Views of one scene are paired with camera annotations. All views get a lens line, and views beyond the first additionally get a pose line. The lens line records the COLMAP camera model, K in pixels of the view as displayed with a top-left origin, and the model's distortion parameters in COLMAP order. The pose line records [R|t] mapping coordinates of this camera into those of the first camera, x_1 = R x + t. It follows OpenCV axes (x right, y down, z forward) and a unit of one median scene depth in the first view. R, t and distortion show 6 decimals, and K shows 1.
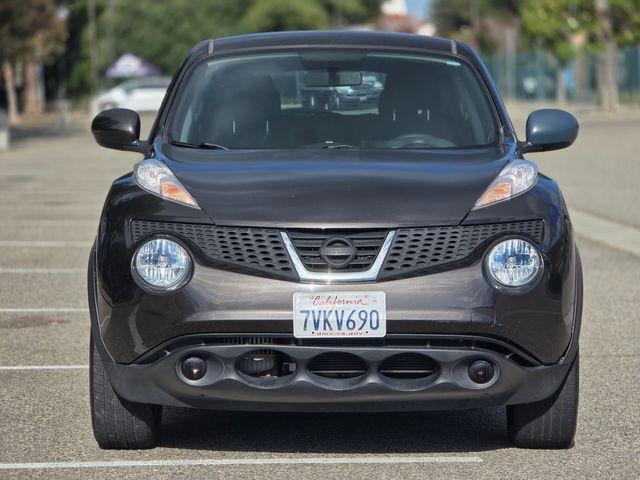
lens RADIAL K [[2130.8, 0, 320.0], [0, 2130.8, 240.0], [0, 0, 1]] dist [0.256923, 0.658007]
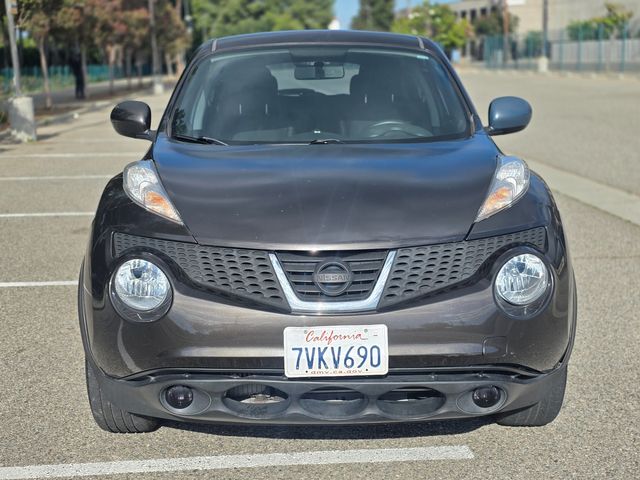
lens RADIAL K [[847.7, 0, 308.7], [0, 847.7, 238.9], [0, 0, 1]] dist [0.122105, 0.006056]
pose [[0.999907, -0.013084, 0.003773, -0.002942], [0.012461, 0.990934, 0.133773, -0.058027], [-0.005489, -0.133713, 0.991005, 0.641538]]
